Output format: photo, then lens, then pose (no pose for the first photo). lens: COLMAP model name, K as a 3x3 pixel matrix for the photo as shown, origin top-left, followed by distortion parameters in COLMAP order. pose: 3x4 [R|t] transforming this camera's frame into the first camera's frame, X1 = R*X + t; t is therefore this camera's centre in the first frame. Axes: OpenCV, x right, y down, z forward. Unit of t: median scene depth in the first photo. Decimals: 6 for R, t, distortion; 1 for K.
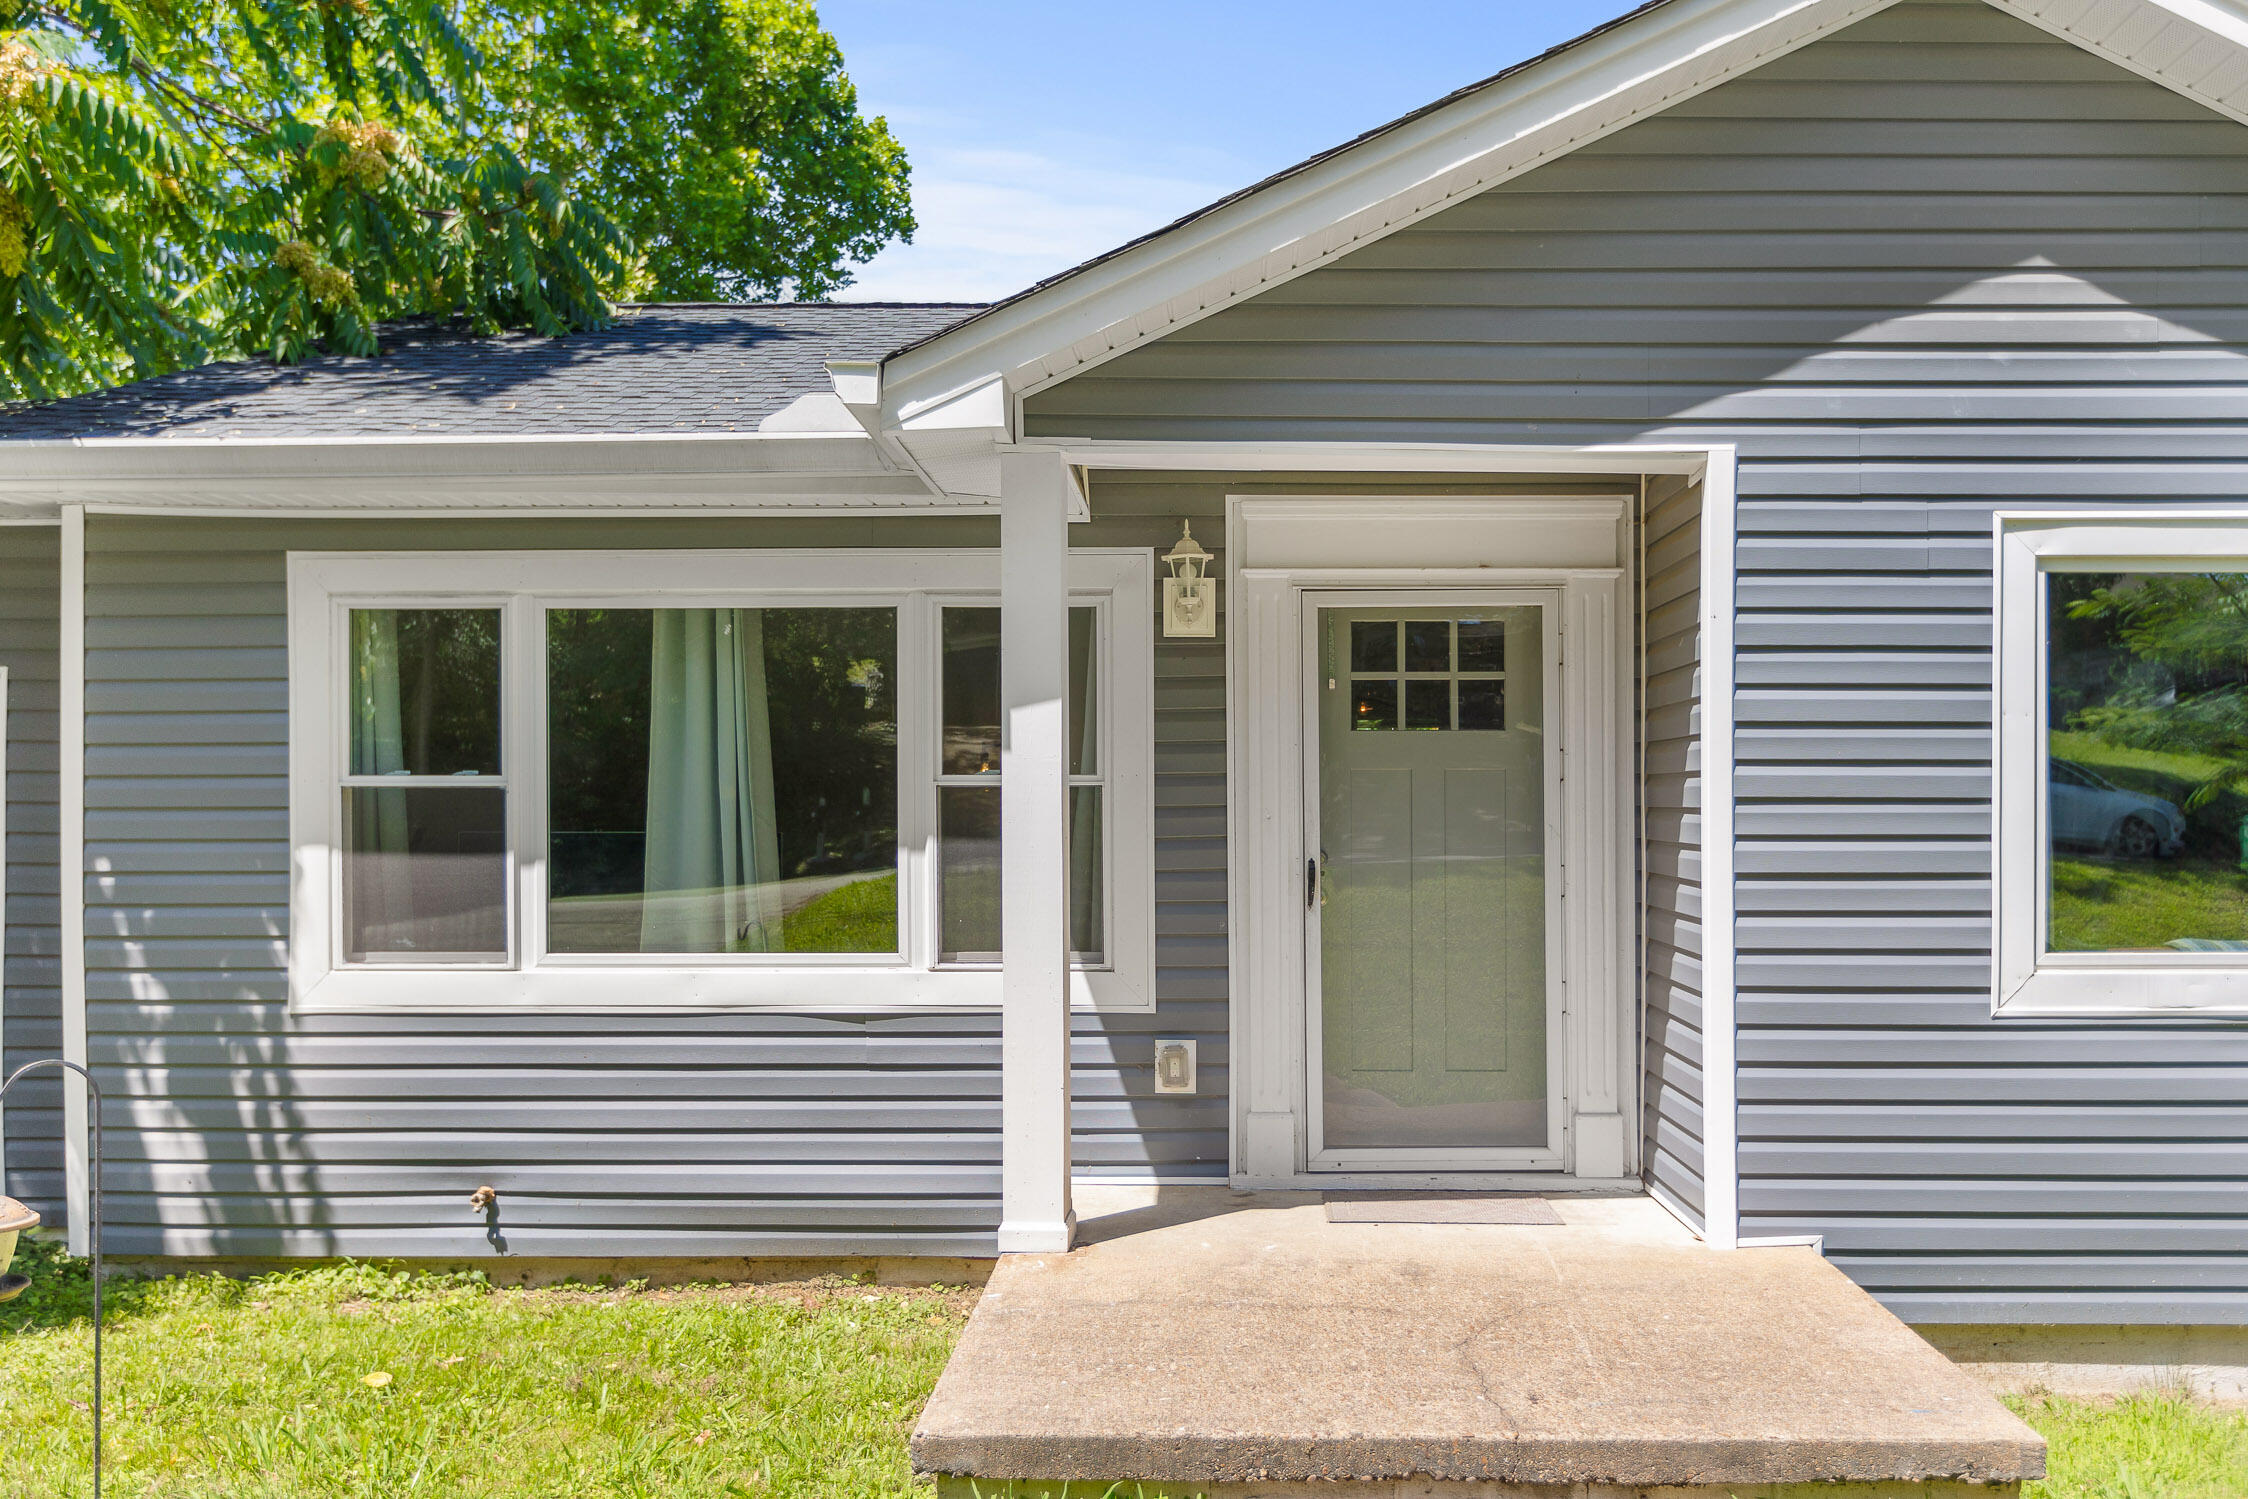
lens RADIAL K [[1802.4, 0, 1193.9], [0, 1802.4, 817.9], [0, 0, 1]] dist [0.024862, 0.000745]
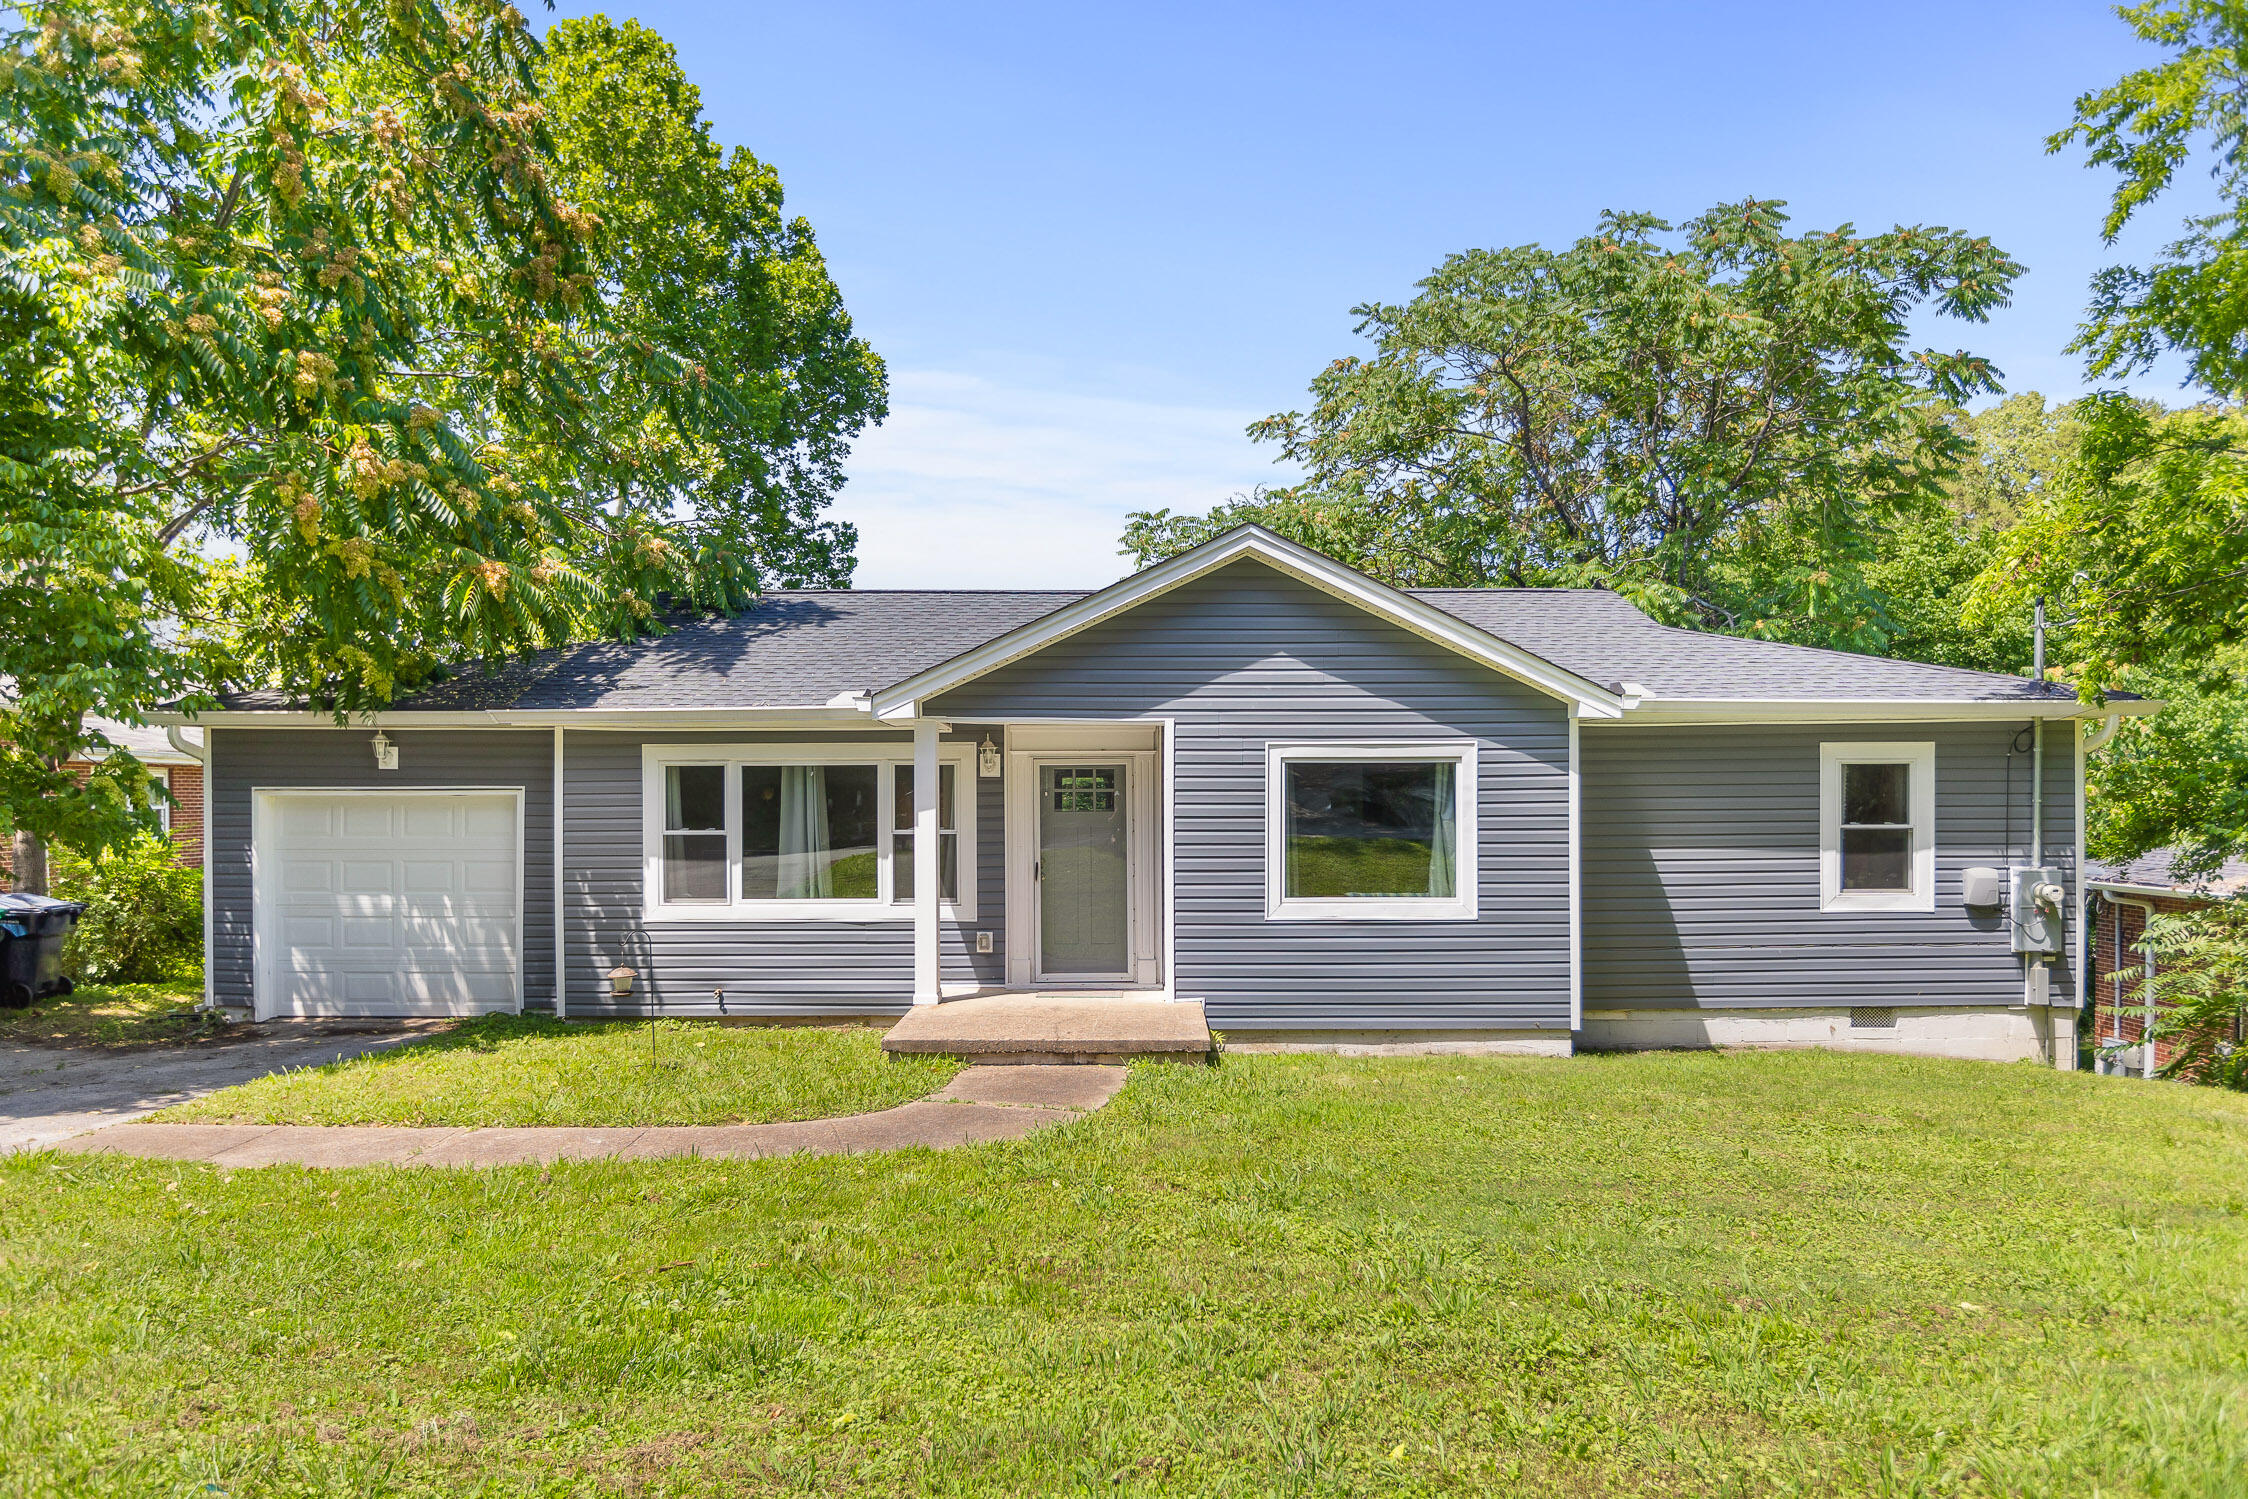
lens RADIAL K [[1328.8, 0, 1118.0], [0, 1328.8, 776.4], [0, 0, 1]] dist [-0.000587, 0.000333]
pose [[0.999879, -0.001908, 0.015459, 0.152398], [0.001981, 0.999987, -0.004713, -0.090594], [-0.015450, 0.004743, 0.999869, -0.915355]]
